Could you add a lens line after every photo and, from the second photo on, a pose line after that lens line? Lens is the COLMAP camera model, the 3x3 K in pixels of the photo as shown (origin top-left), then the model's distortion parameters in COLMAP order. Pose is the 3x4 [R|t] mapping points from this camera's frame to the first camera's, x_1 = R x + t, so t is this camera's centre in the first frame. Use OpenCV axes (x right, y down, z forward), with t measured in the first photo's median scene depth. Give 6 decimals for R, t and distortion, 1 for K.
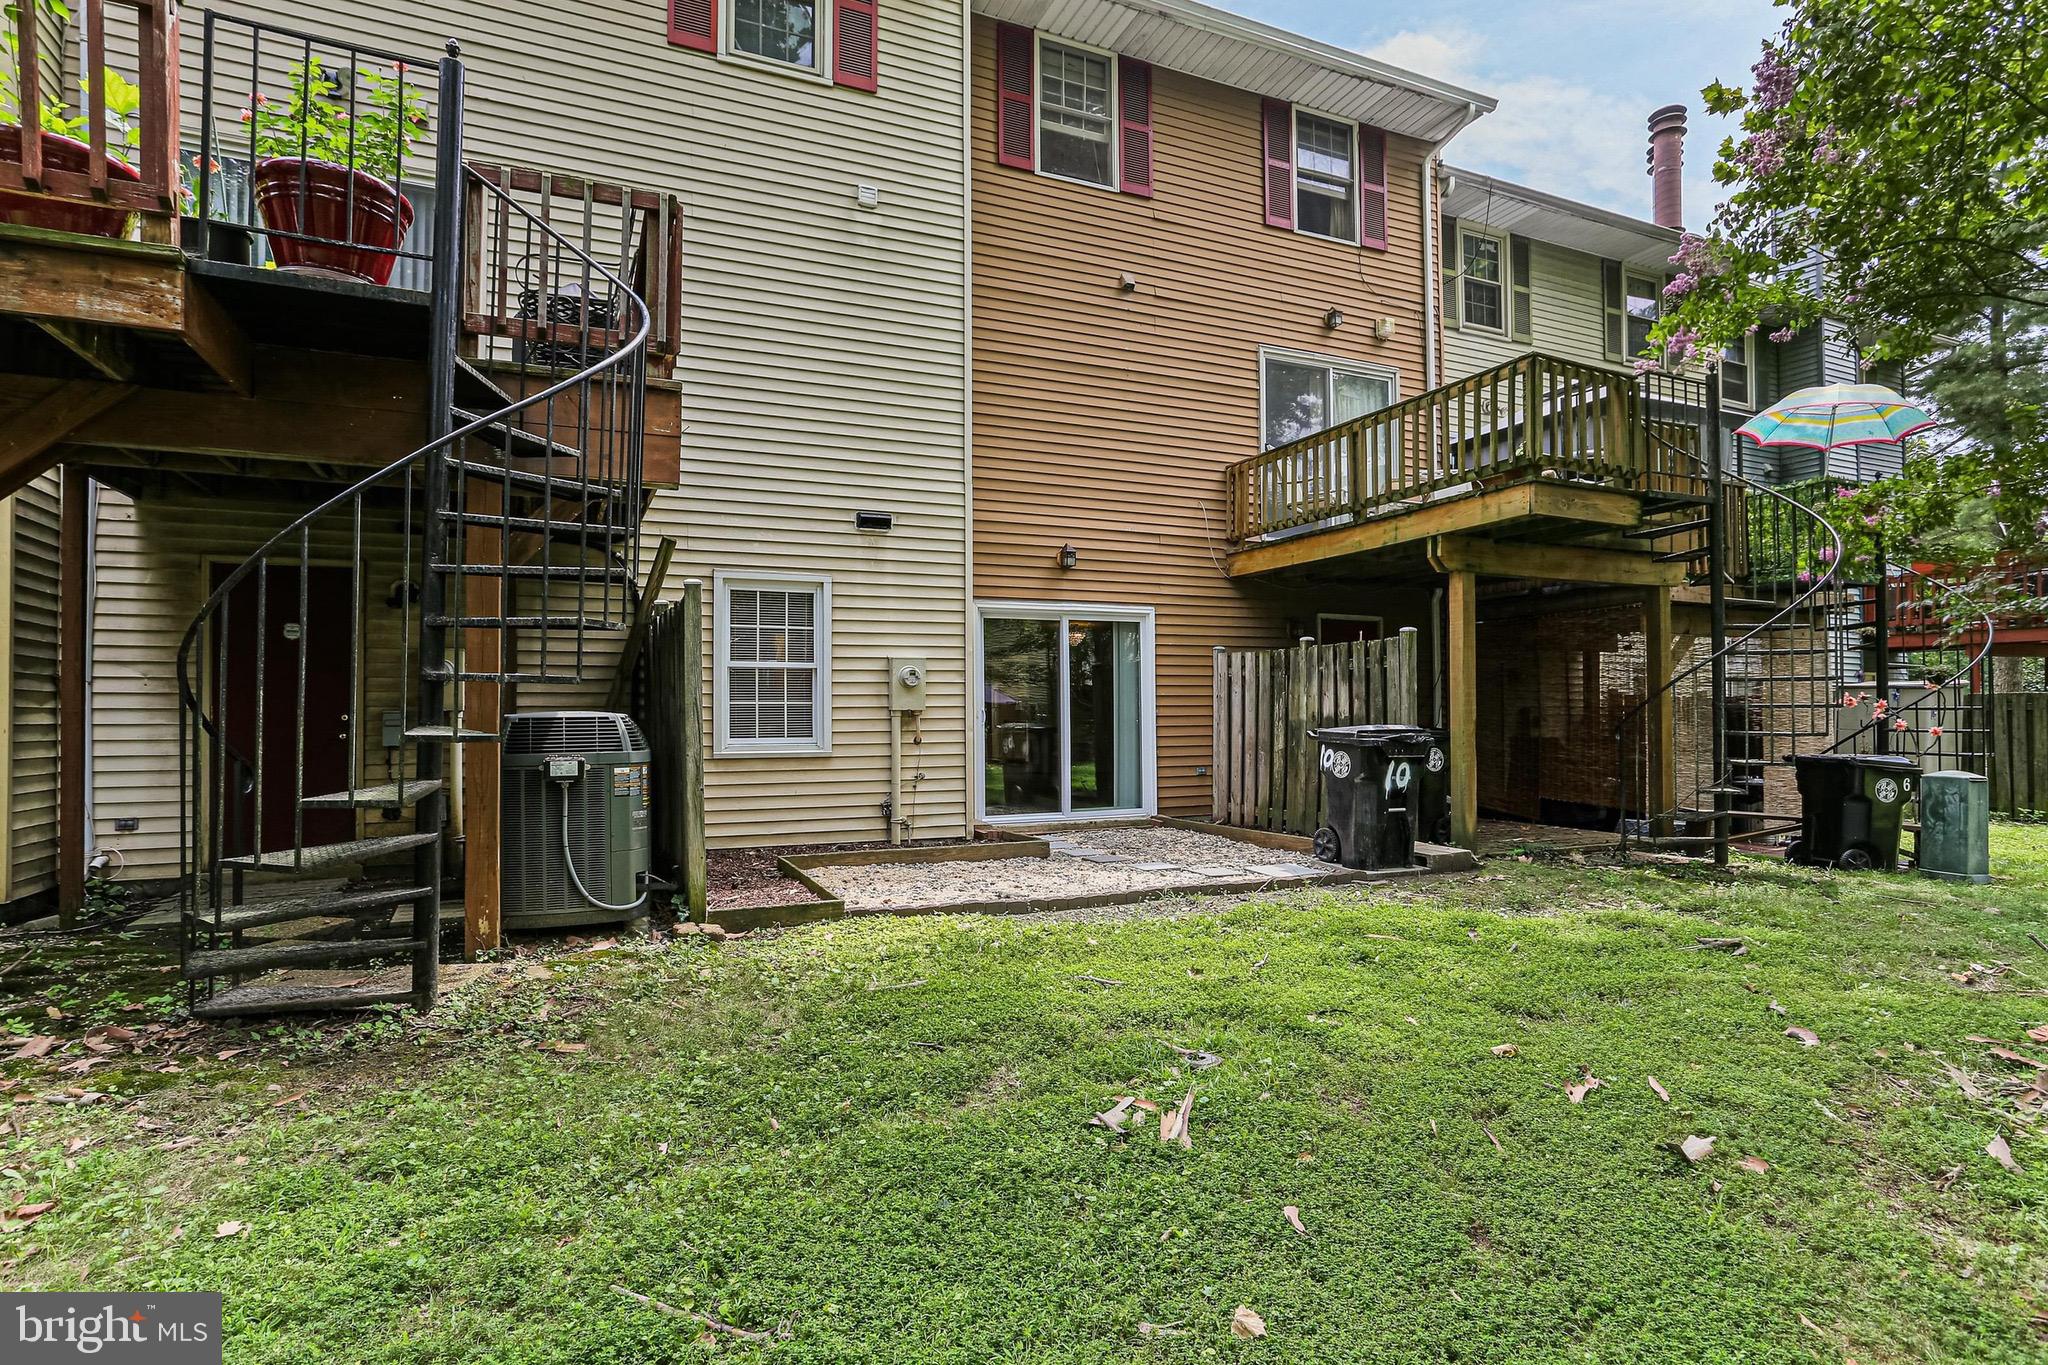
lens RADIAL K [[1025.9, 0, 1010.9], [0, 1025.9, 681.2], [0, 0, 1]] dist [-0.043033, 0.027773]
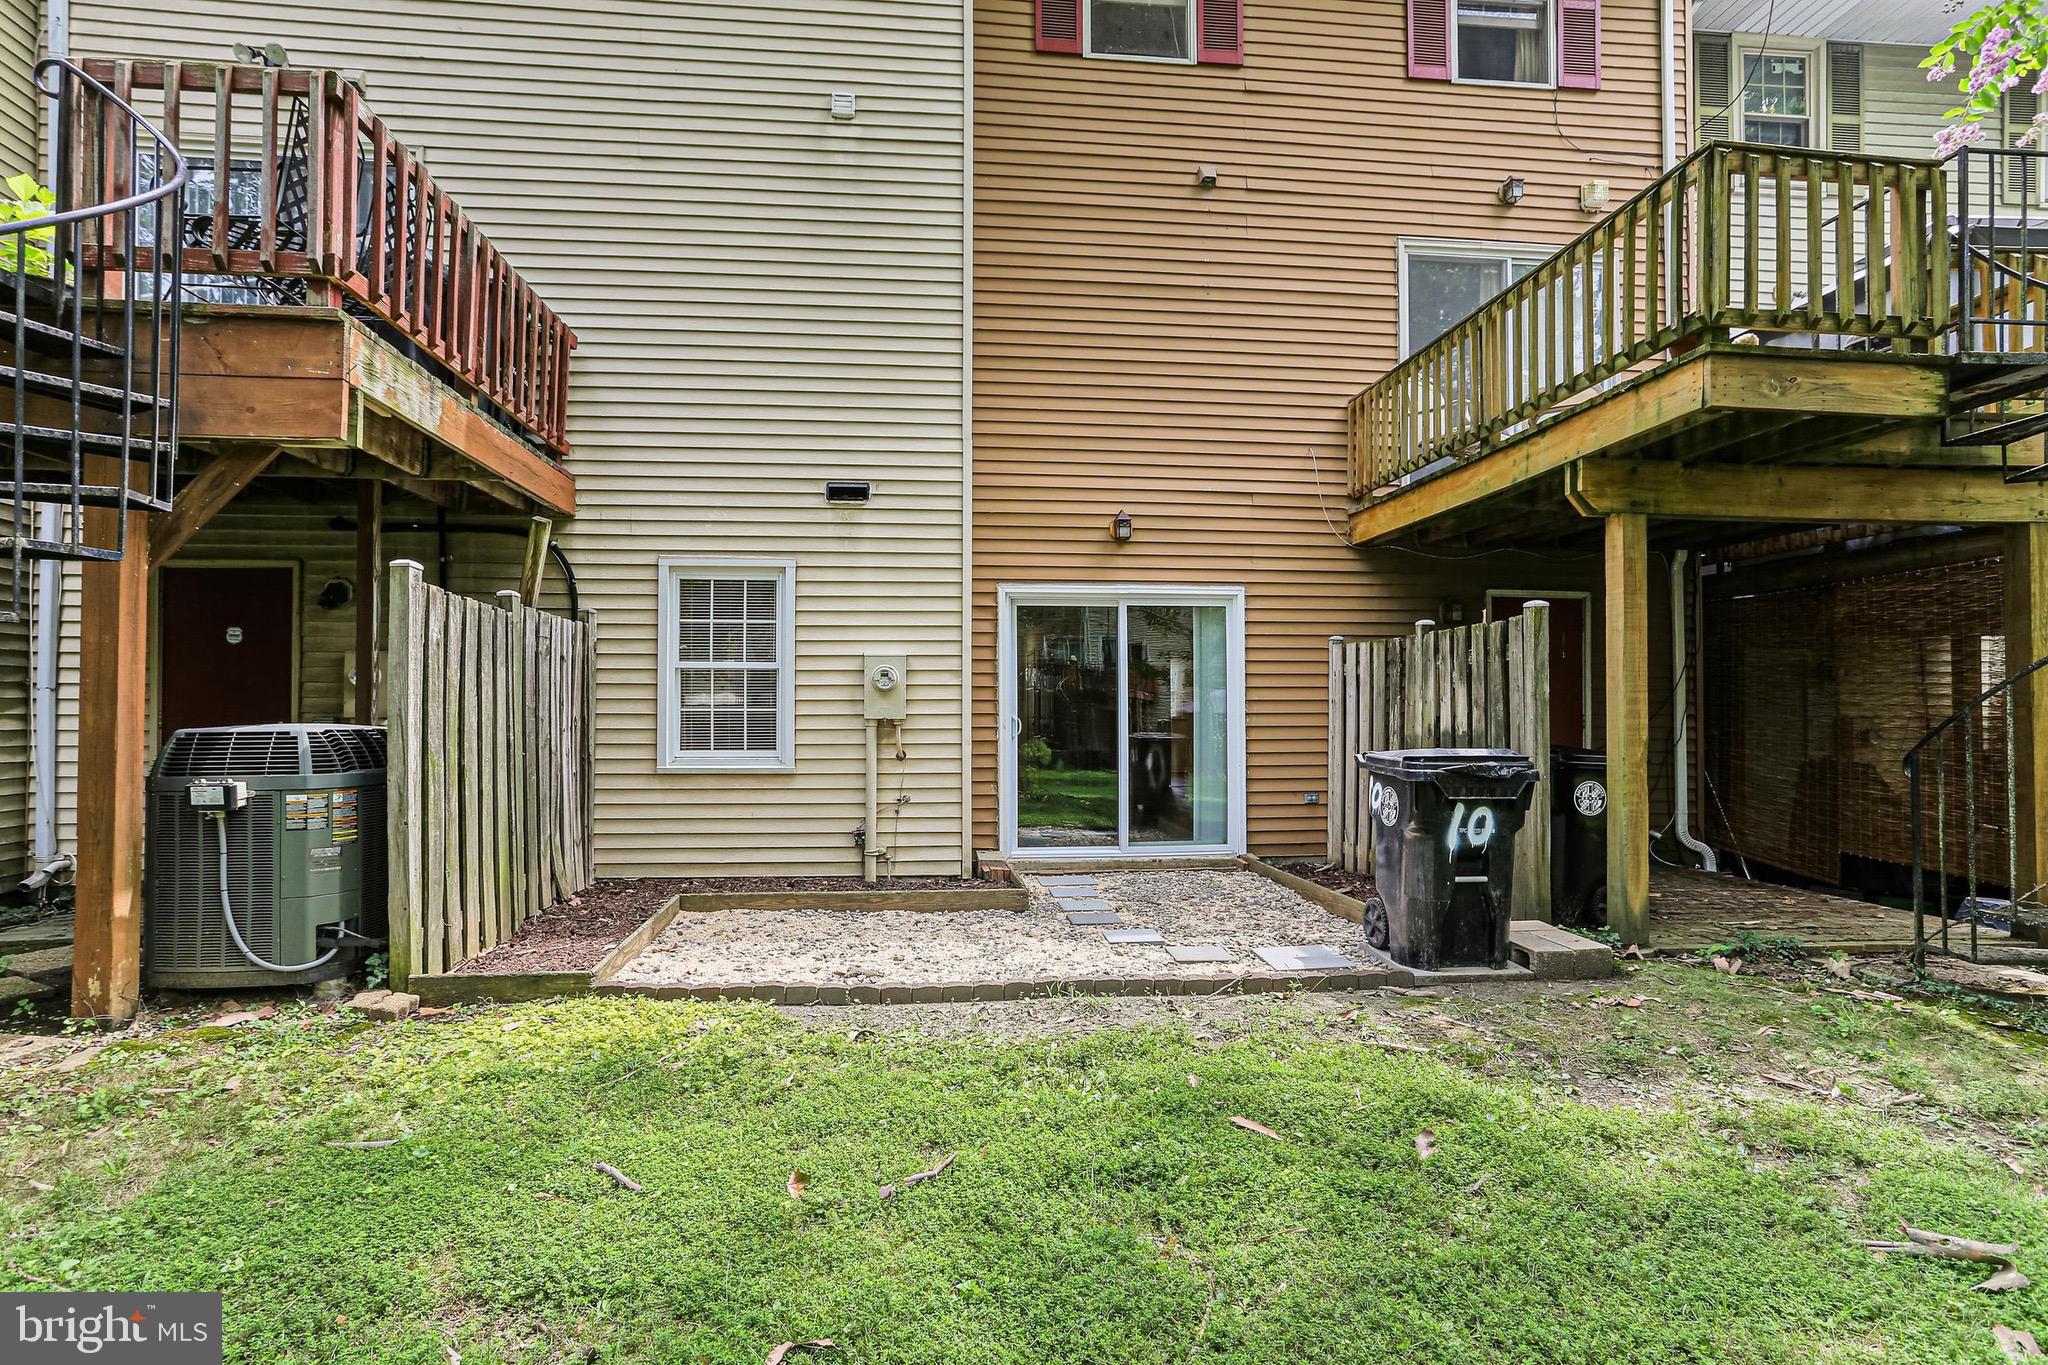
lens RADIAL K [[1025.9, 0, 1019.5], [0, 1025.9, 682.6], [0, 0, 1]] dist [-0.043033, 0.027773]
pose [[0.955525, -0.004333, -0.294879, 0.245716], [0.004954, 0.999987, 0.001359, -0.001437], [0.294870, -0.002759, 0.955534, 0.245439]]
